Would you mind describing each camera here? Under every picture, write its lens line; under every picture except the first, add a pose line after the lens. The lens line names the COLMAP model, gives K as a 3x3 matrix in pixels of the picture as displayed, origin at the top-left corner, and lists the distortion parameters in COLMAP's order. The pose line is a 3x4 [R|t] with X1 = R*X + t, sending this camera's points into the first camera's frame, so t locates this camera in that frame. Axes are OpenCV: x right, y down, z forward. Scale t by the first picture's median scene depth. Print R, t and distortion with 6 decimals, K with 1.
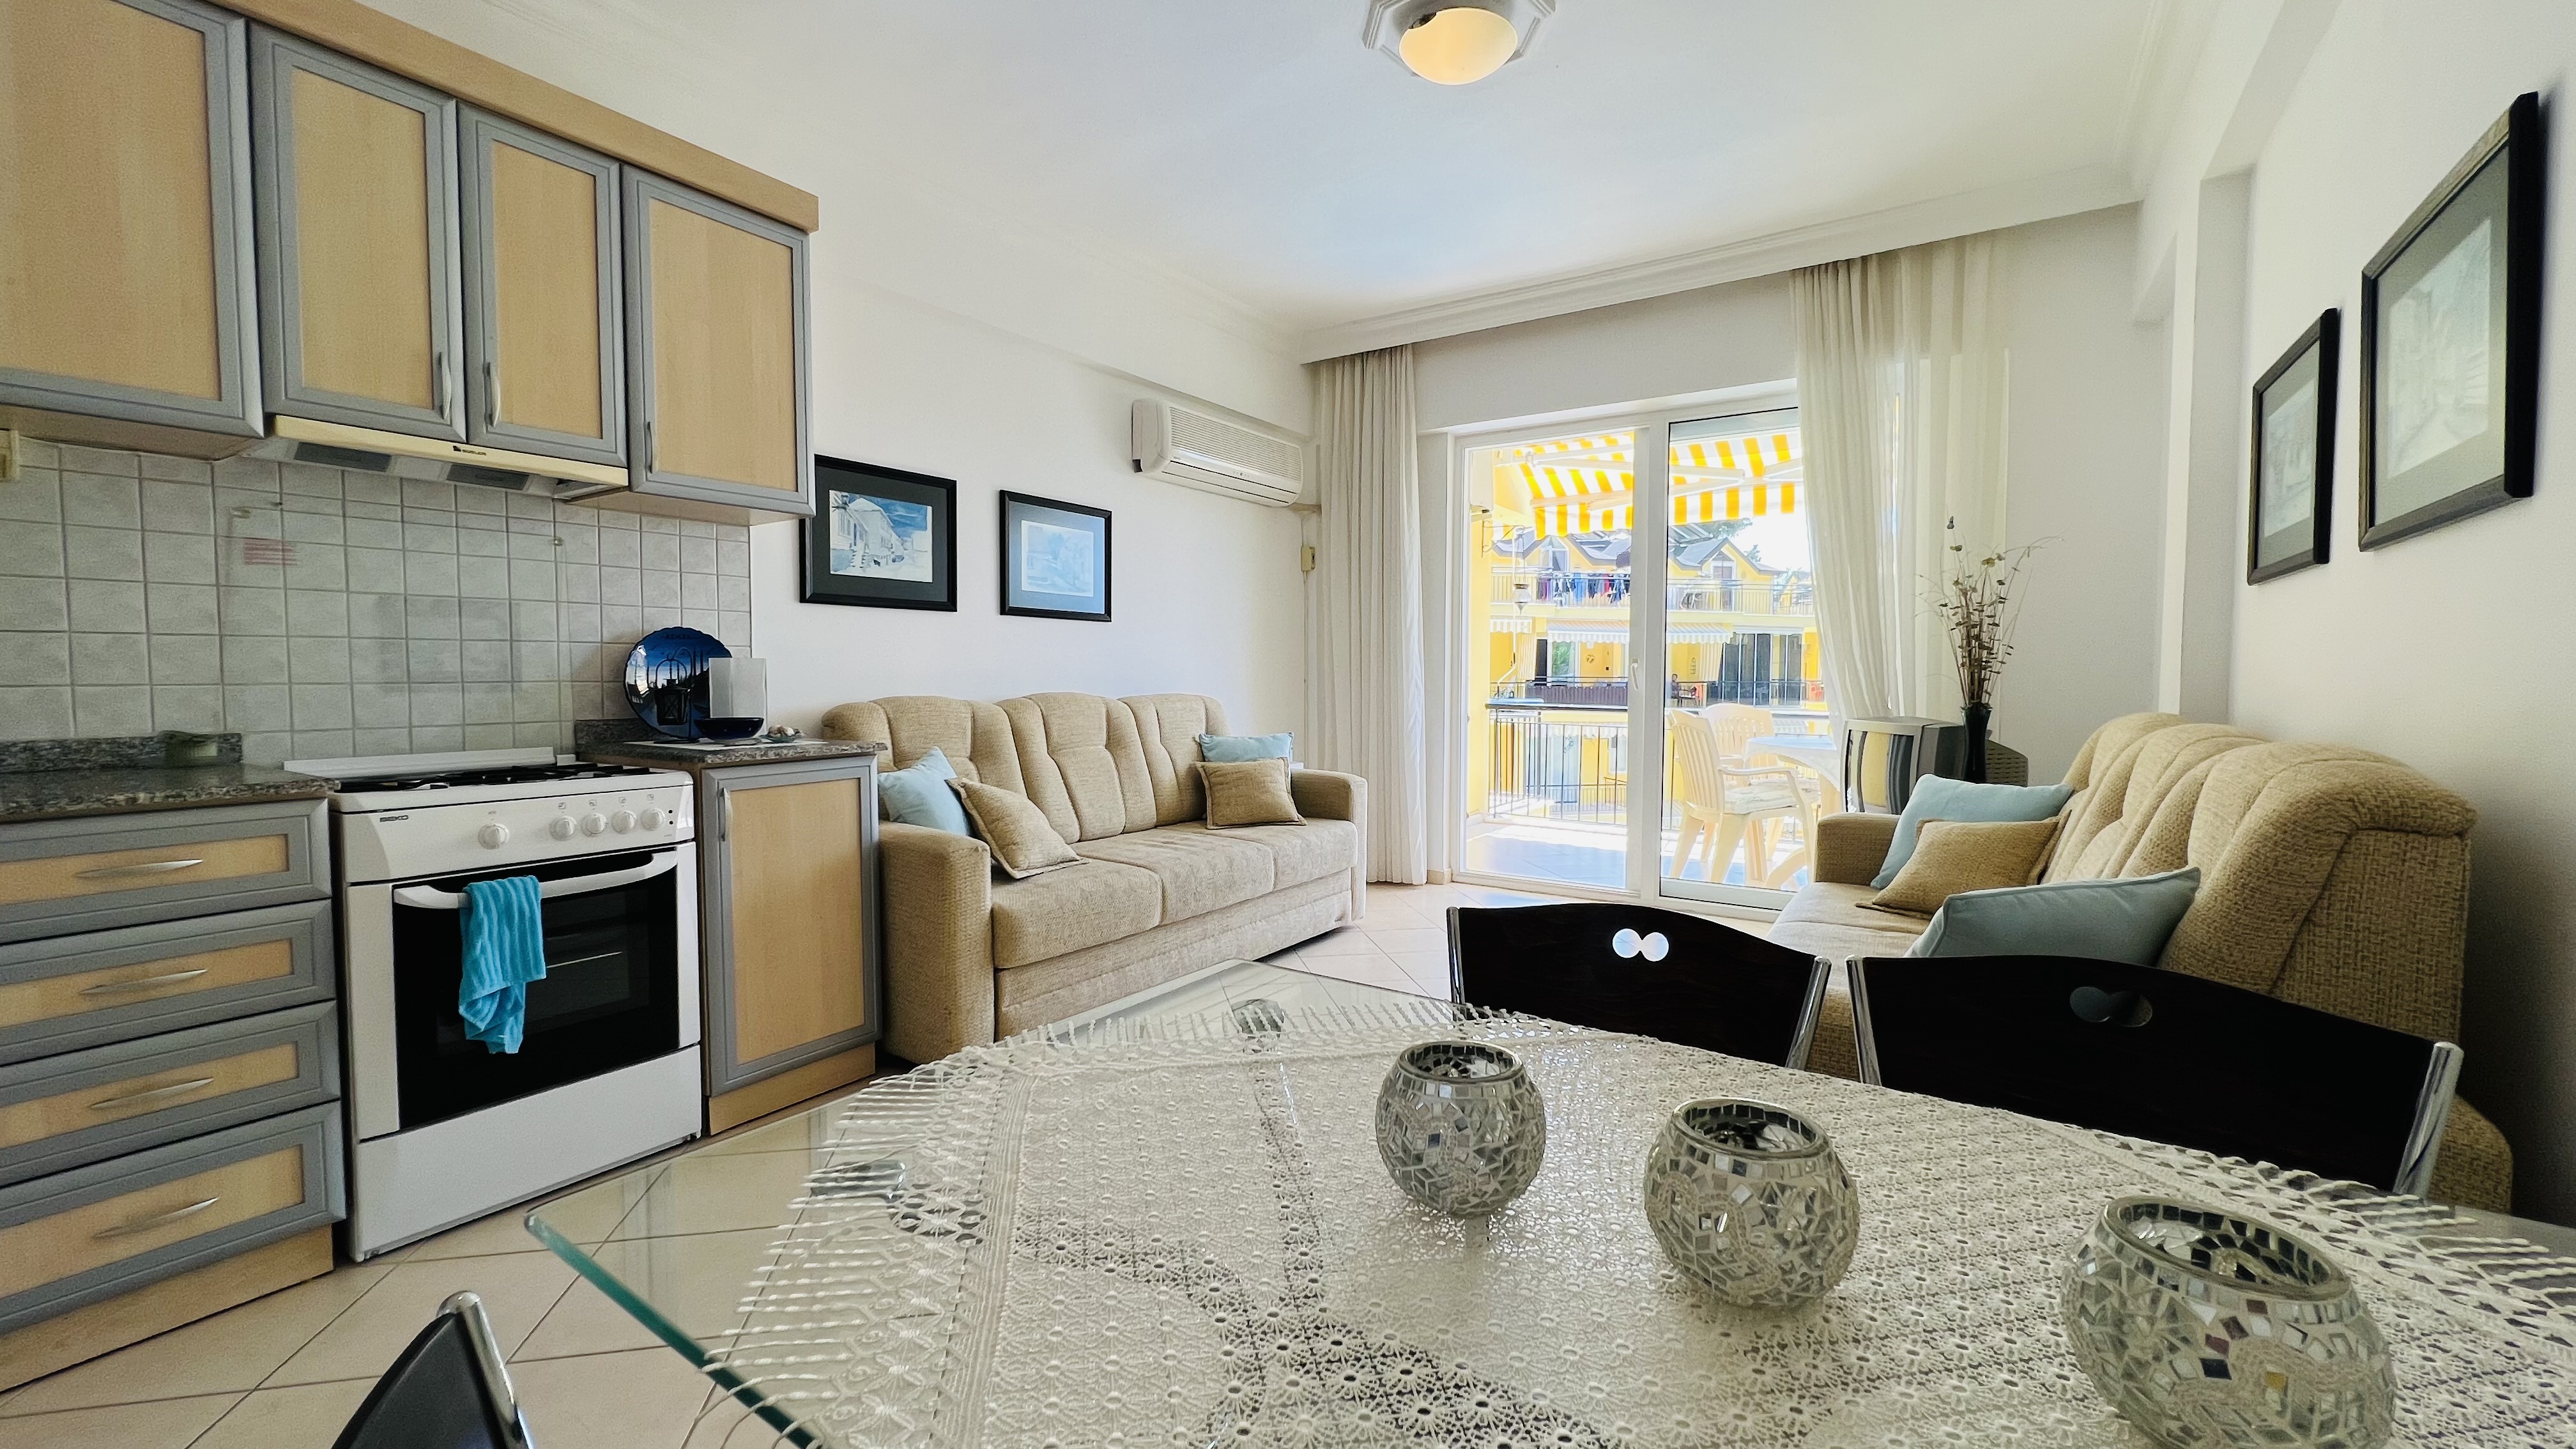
lens RADIAL K [[1033.7, 0, 1278.2], [0, 1033.7, 716.8], [0, 0, 1]] dist [-0.001473, 0.000124]
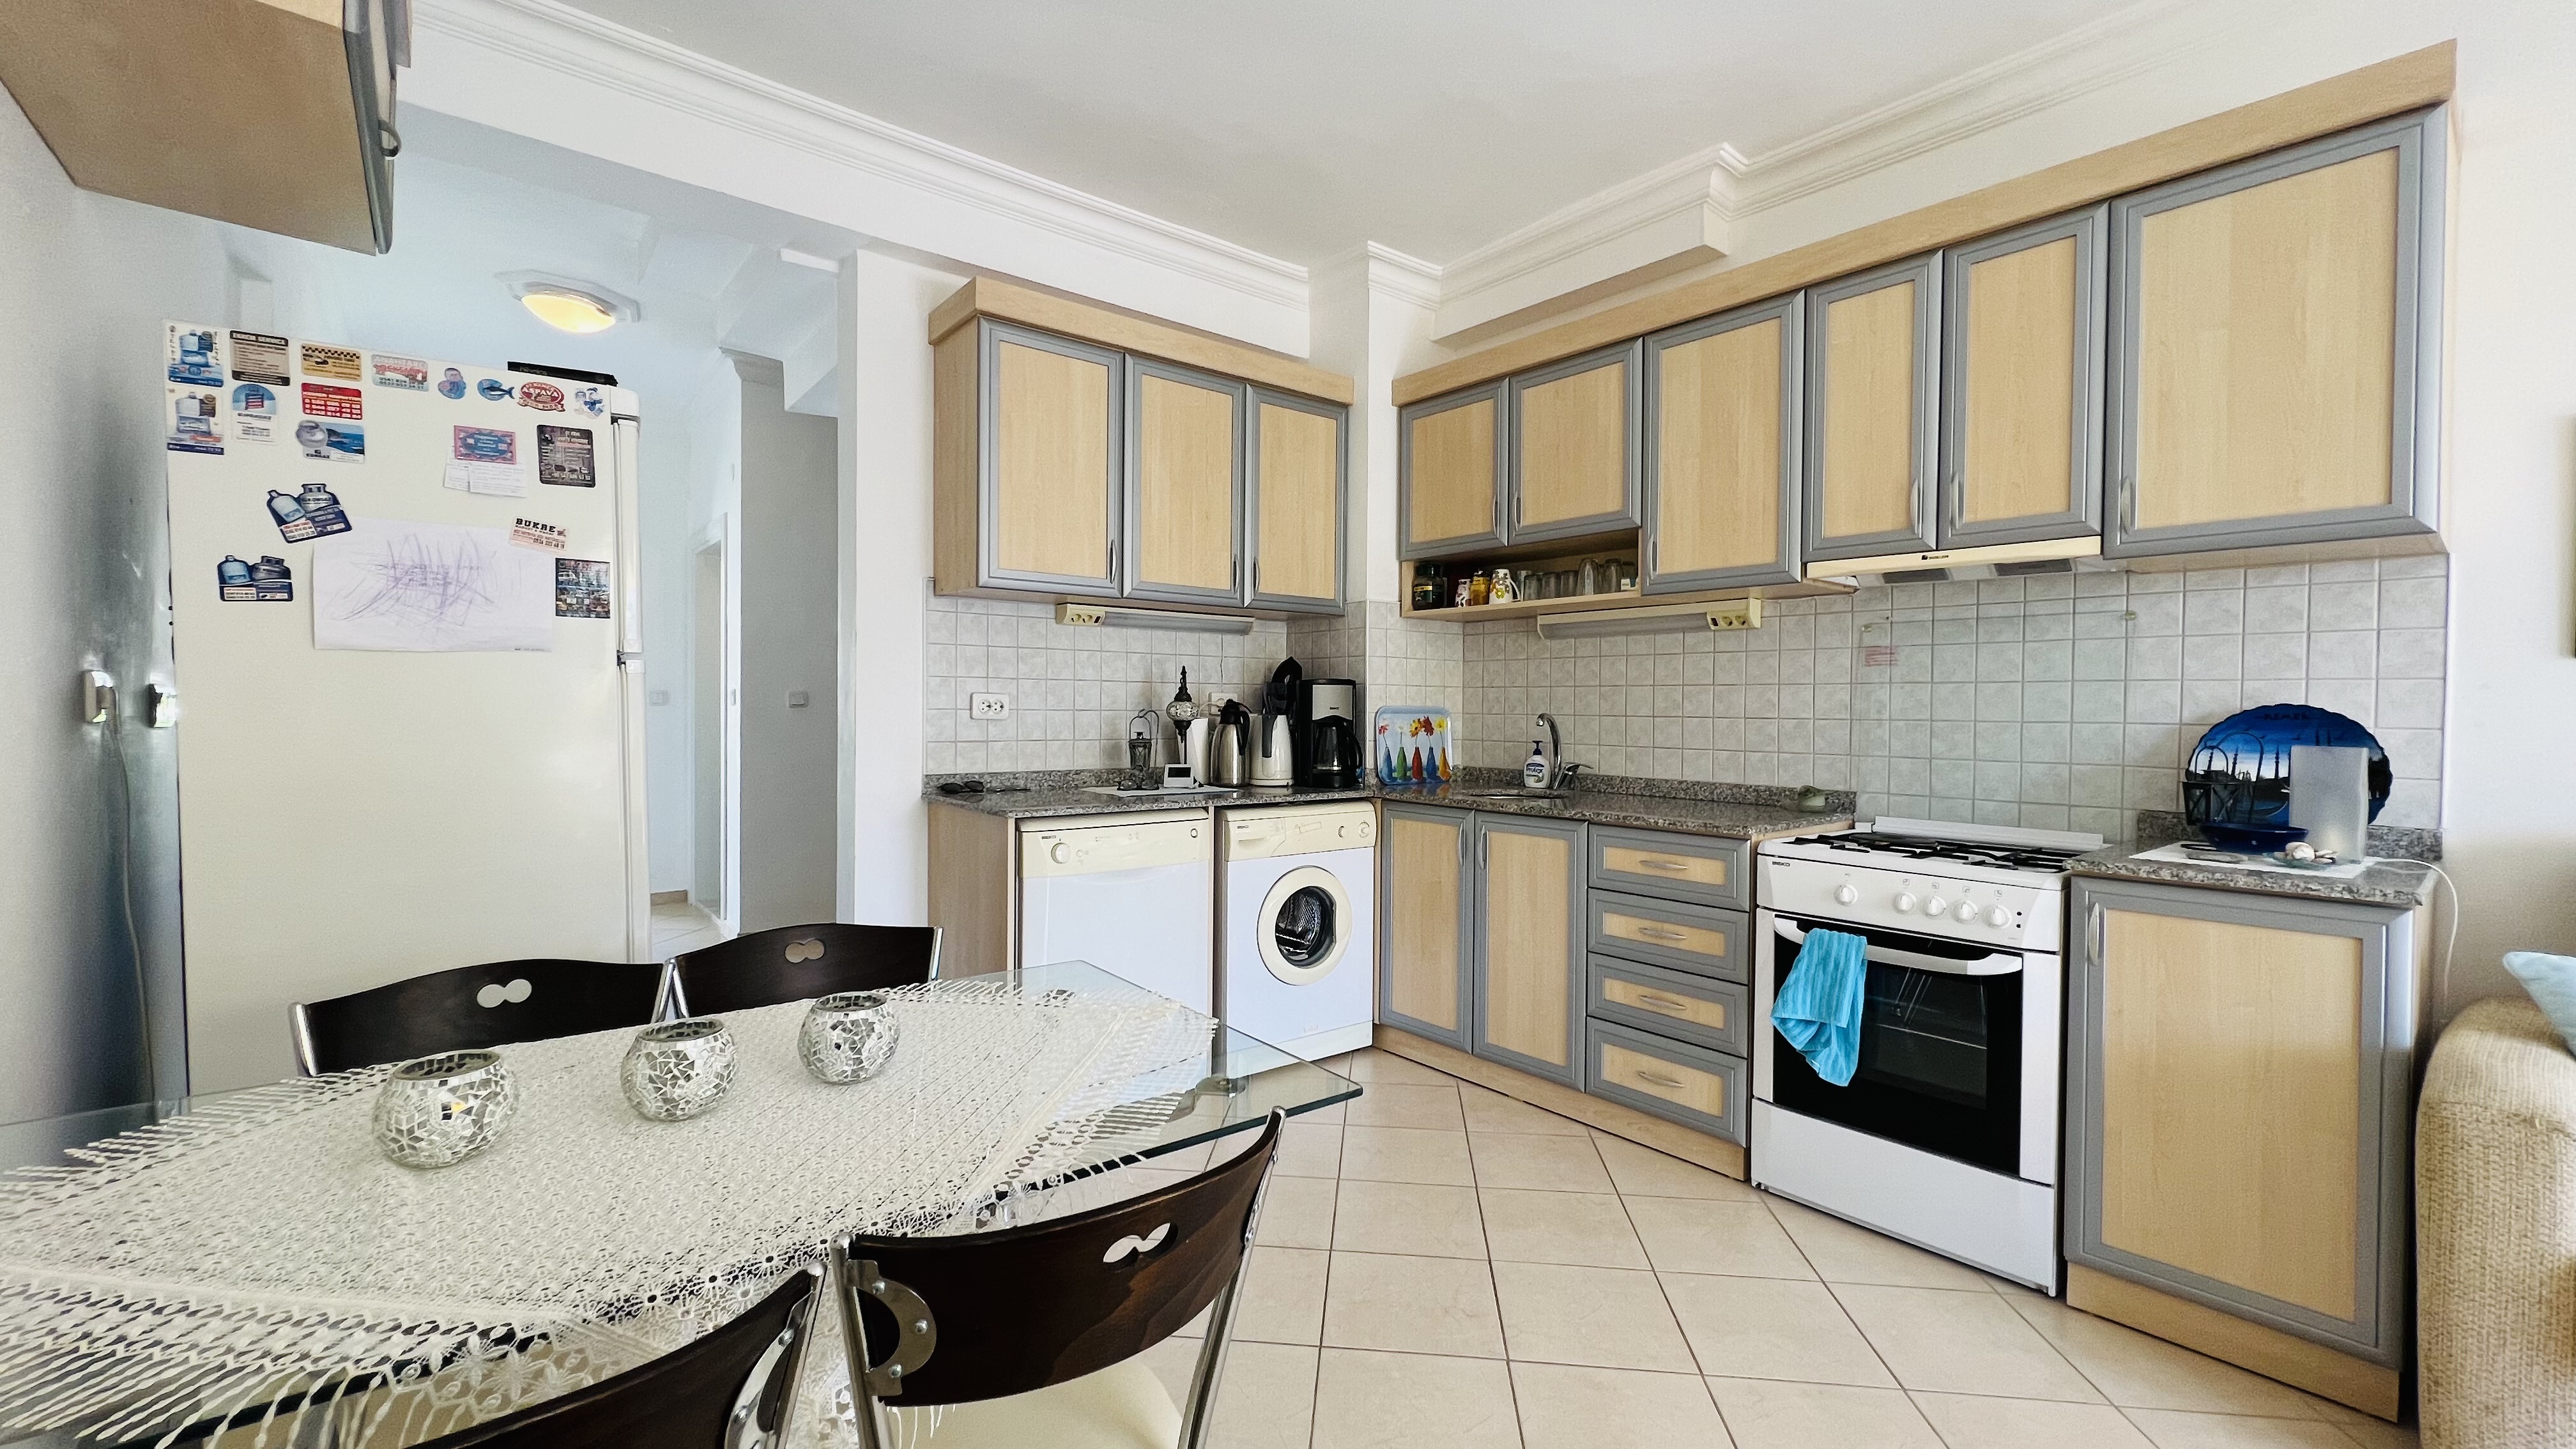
lens RADIAL K [[1030.5, 0, 1280.9], [0, 1030.5, 717.8], [0, 0, 1]] dist [-0.001750, -0.000073]
pose [[-0.286207, 0.004929, -0.958155, 0.456509], [-0.054990, 0.998254, 0.021561, -0.062734], [0.956588, 0.058859, -0.285437, 0.601919]]
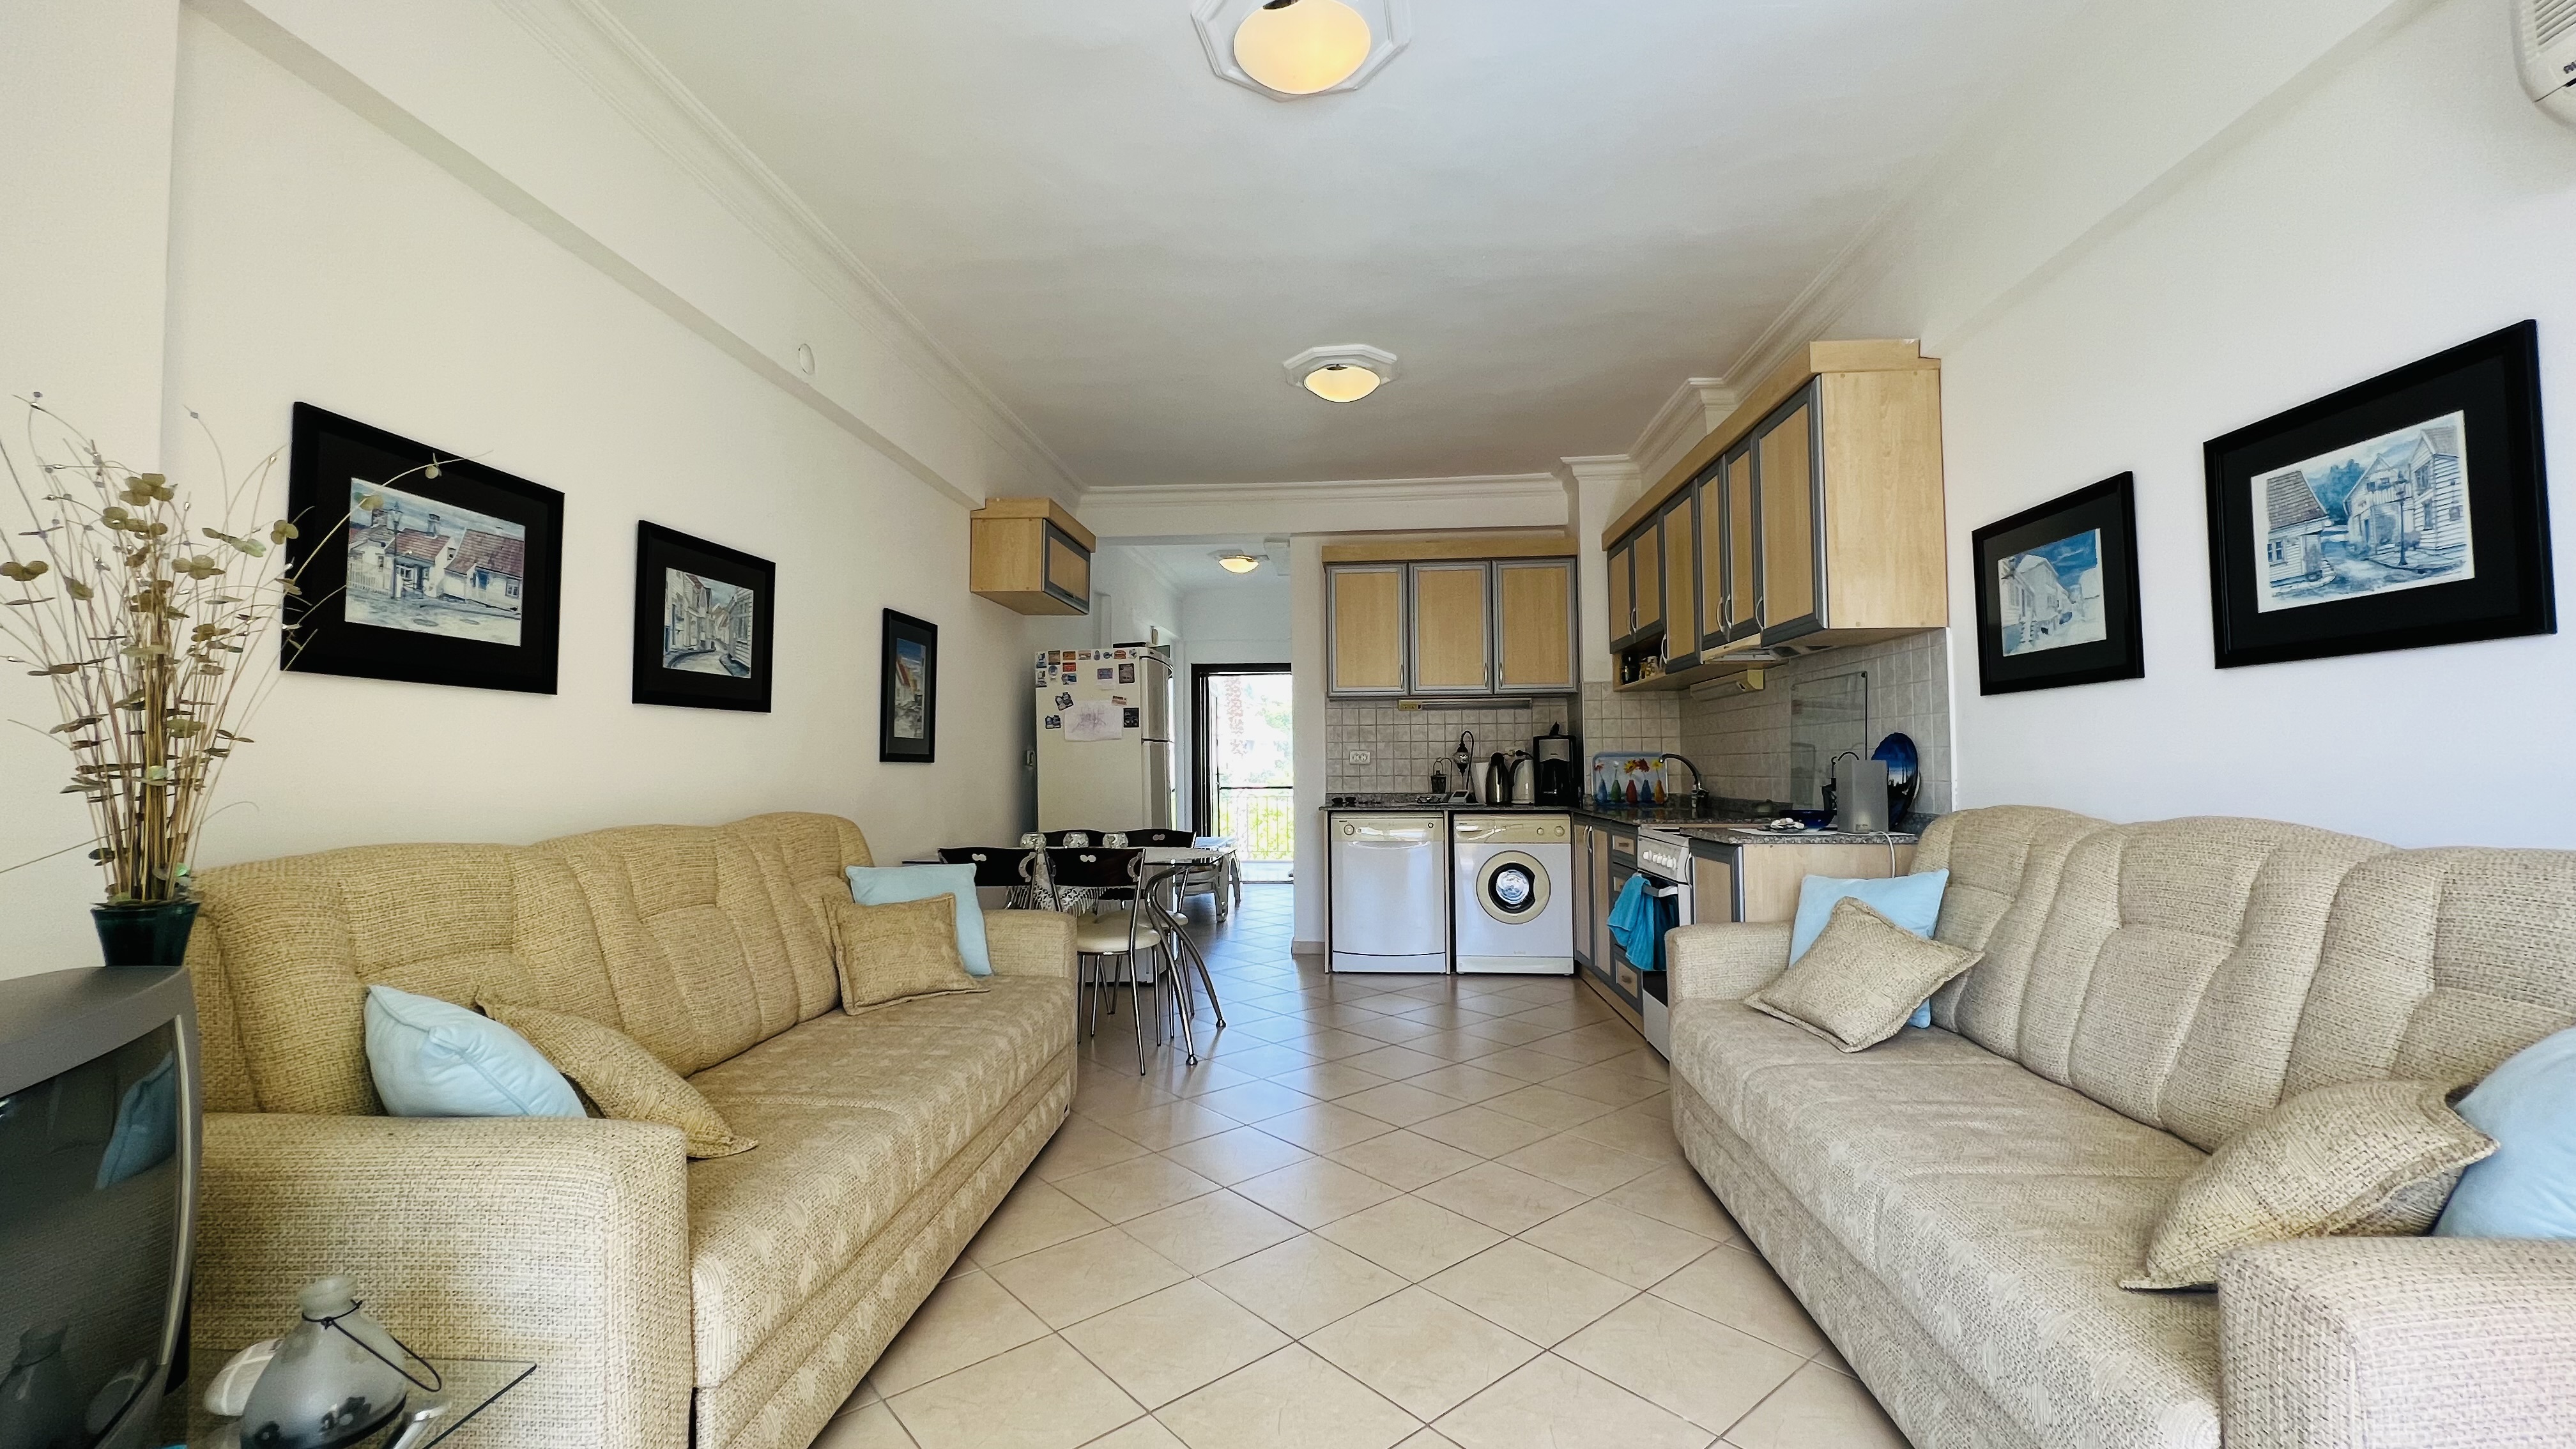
lens RADIAL K [[1019.4, 0, 1285.8], [0, 1019.4, 719.0], [0, 0, 1]] dist [-0.000907, -0.000048]
pose [[-0.867555, -0.020950, -0.496900, 0.681839], [-0.018389, 0.999780, -0.010046, -0.094874], [0.497001, 0.000422, -0.867750, 1.985245]]
